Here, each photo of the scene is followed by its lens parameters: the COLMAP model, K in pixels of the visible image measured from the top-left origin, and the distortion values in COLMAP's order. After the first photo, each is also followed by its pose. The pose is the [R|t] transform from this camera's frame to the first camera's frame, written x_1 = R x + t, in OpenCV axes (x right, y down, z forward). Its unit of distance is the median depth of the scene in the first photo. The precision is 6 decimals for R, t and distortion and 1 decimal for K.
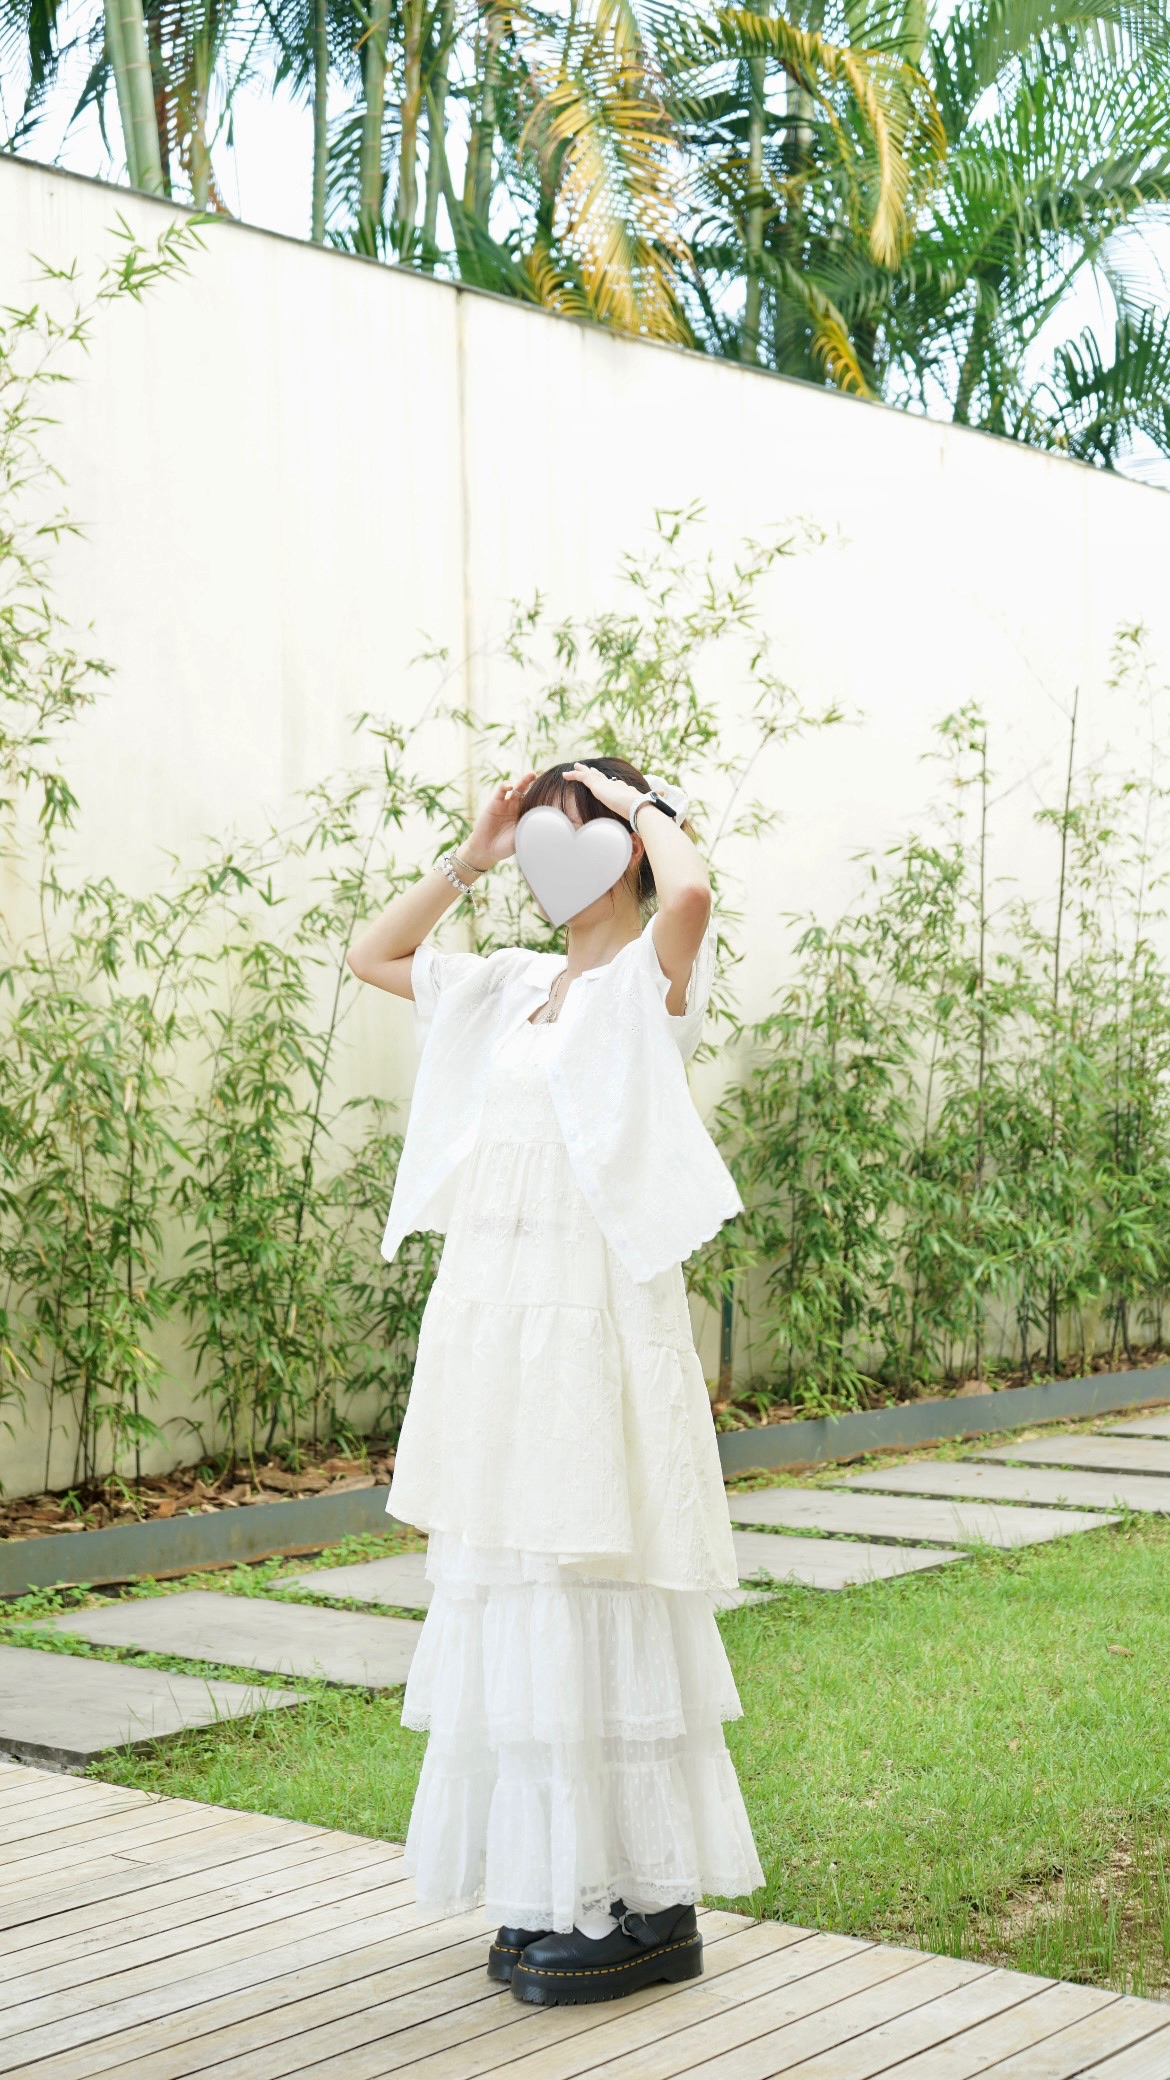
lens RADIAL K [[3007.6, 0, 579.4], [0, 3007.6, 1023.2], [0, 0, 1]] dist [0.019349, 0.000000]
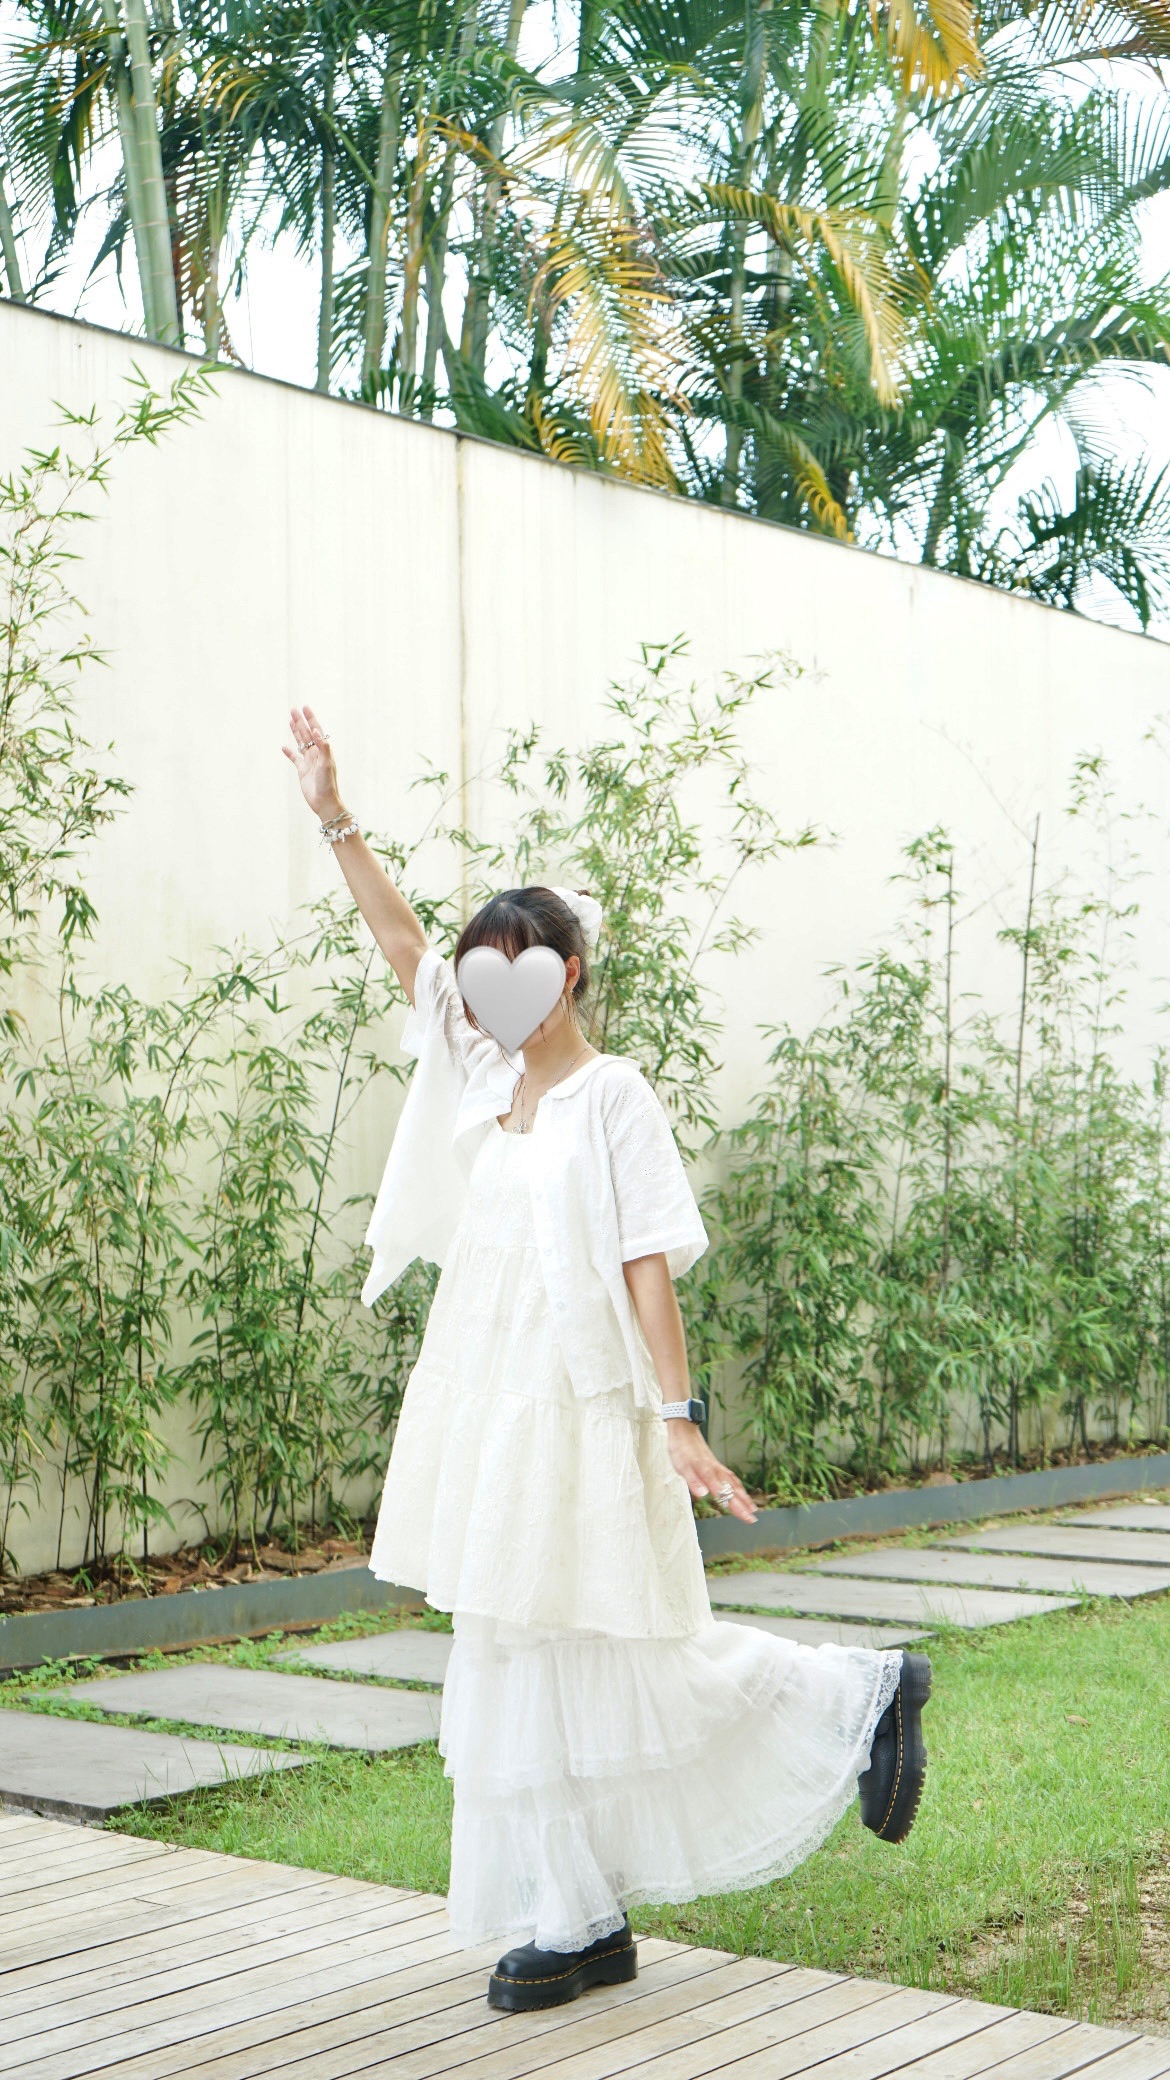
lens RADIAL K [[2917.9, 0, 578.4], [0, 2917.9, 1045.8], [0, 0, 1]] dist [0.041508, 0.000000]
pose [[0.999946, 0.006815, 0.007847, -0.004332], [-0.006567, 0.999491, -0.031207, 0.003534], [-0.008055, 0.031154, 0.999482, -0.025926]]
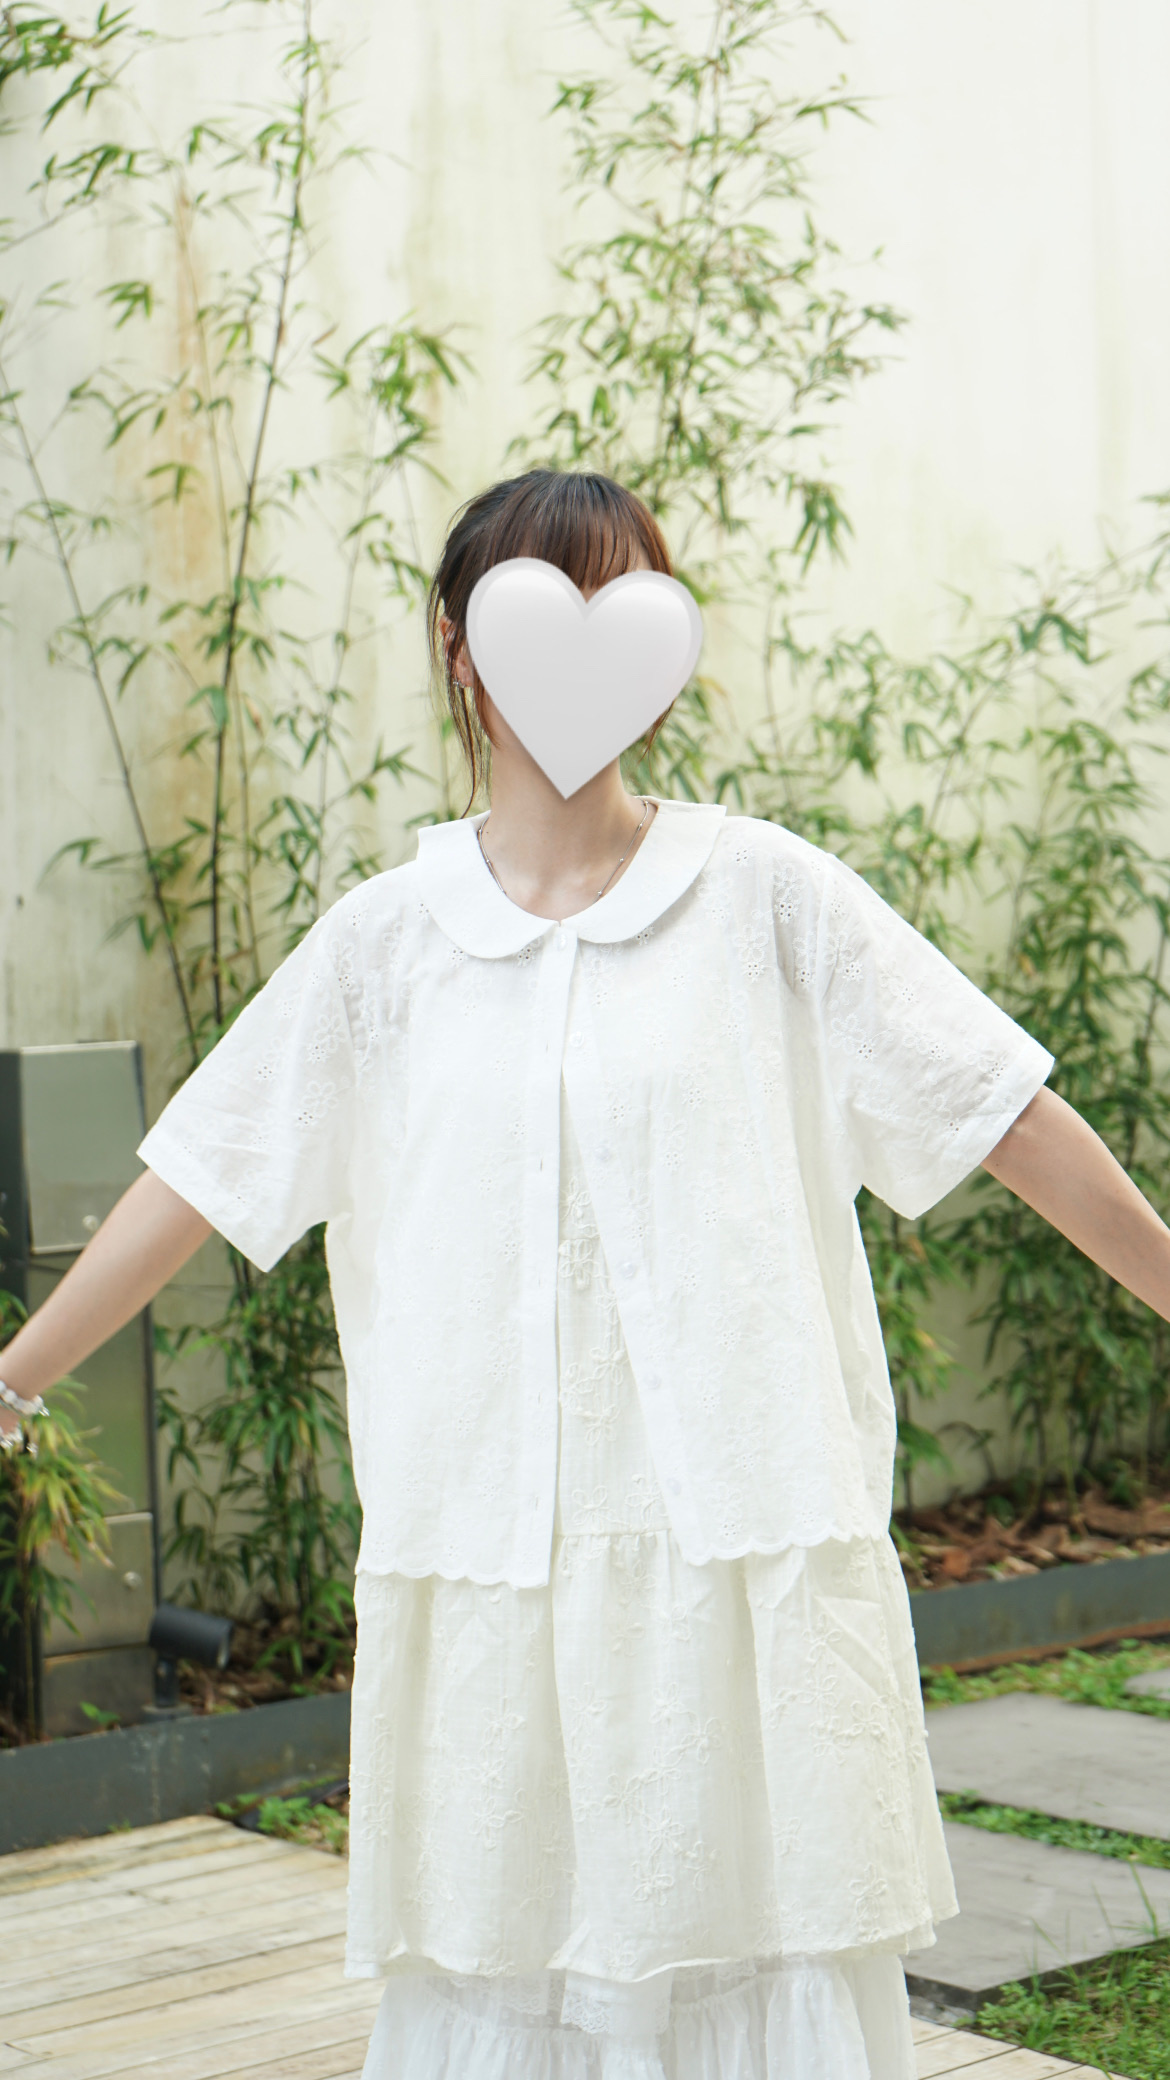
lens RADIAL K [[4125.1, 0, 579.8], [0, 4125.1, 1028.7], [0, 0, 1]] dist [0.008505, 0.000000]
pose [[0.988191, 0.003765, -0.153180, -0.073577], [0.005671, 0.998115, 0.061115, -0.015244], [0.153121, -0.061262, 0.986307, 0.072263]]
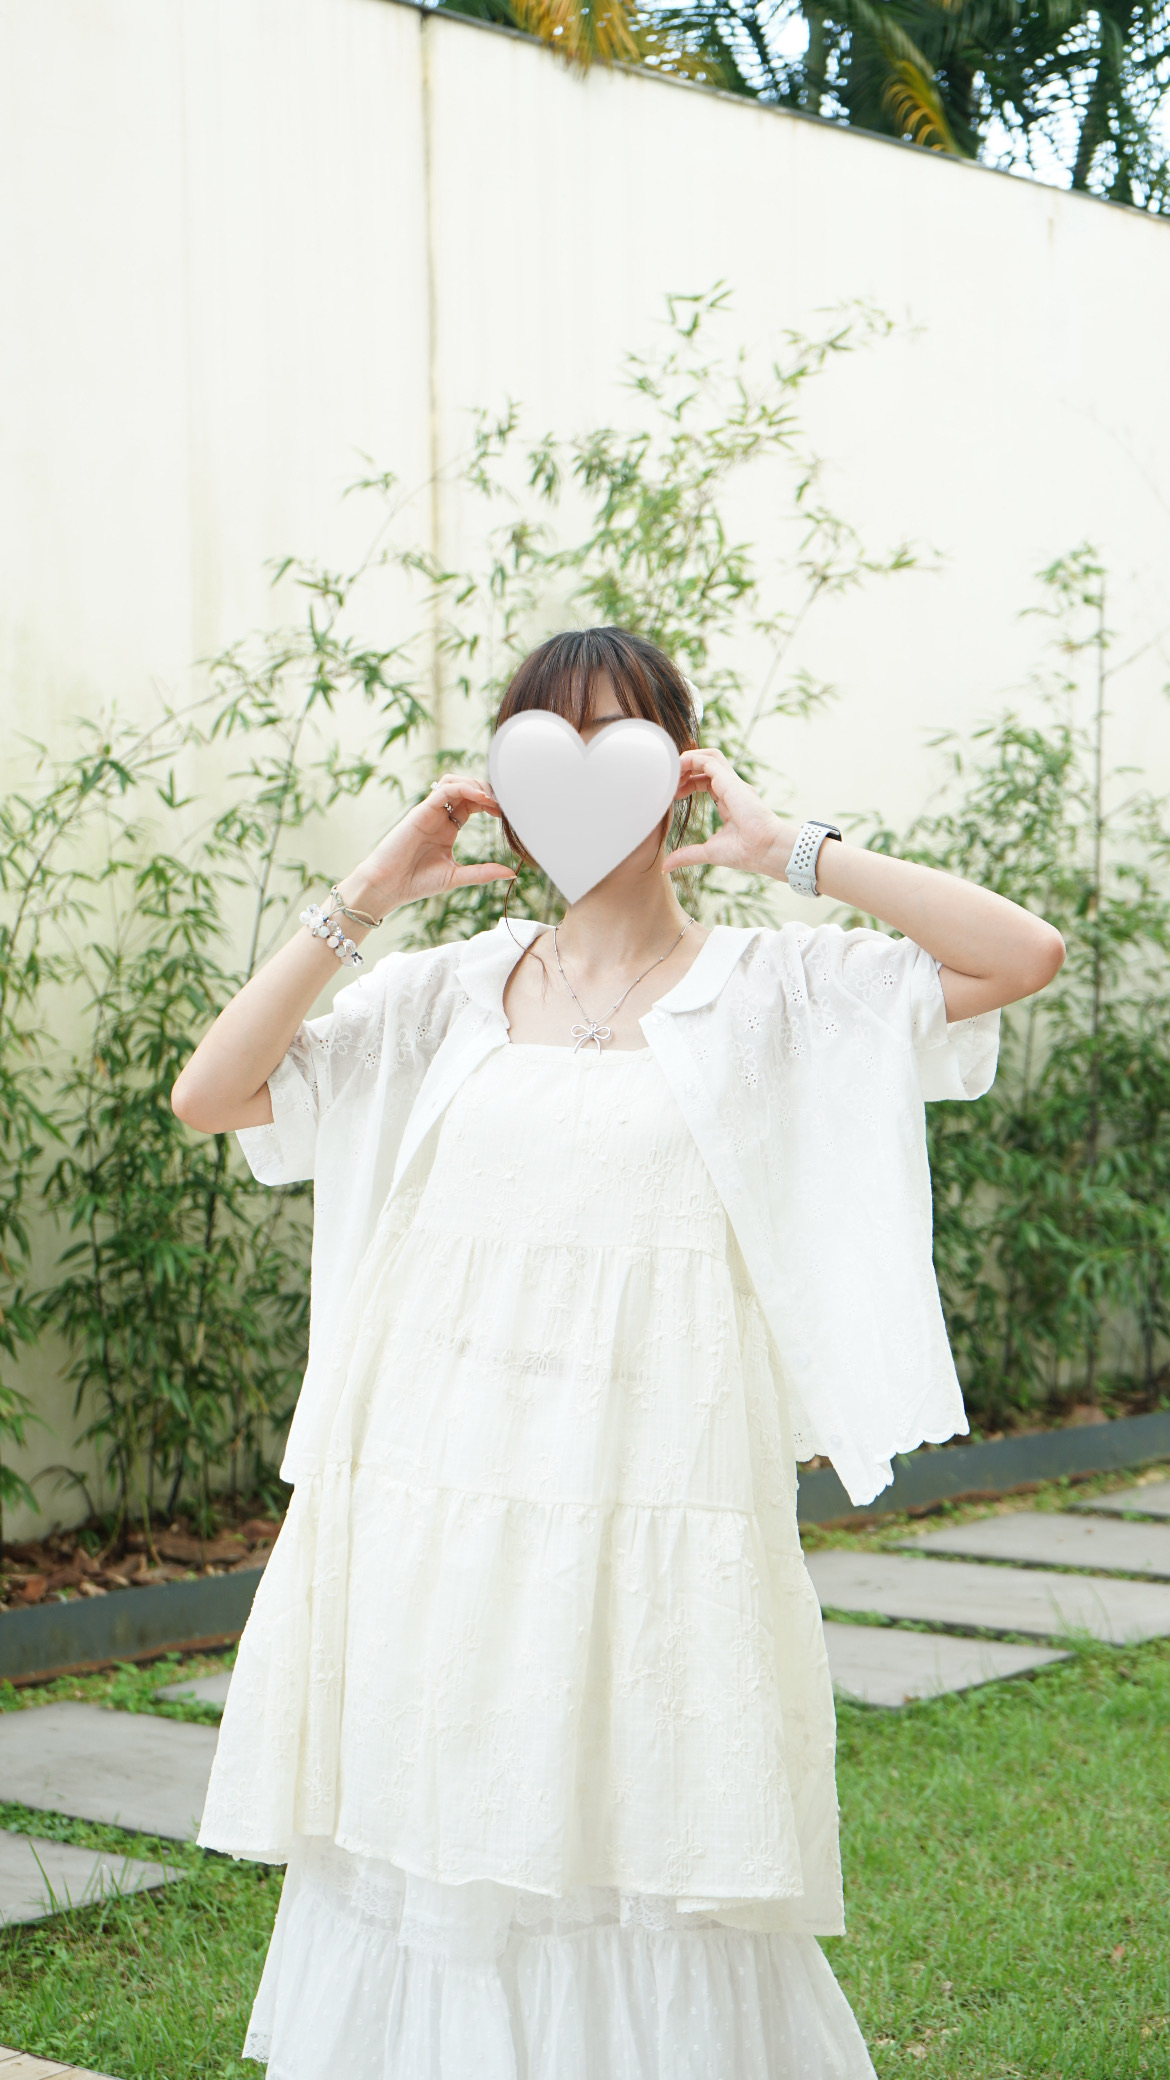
lens RADIAL K [[3524.6, 0, 583.4], [0, 3524.6, 1046.0], [0, 0, 1]] dist [0.001923, 0.000000]
pose [[0.999866, -0.000286, -0.016381, 0.017993], [0.000846, 0.999416, 0.034169, -0.008901], [0.016362, -0.034178, 0.999282, 0.093023]]
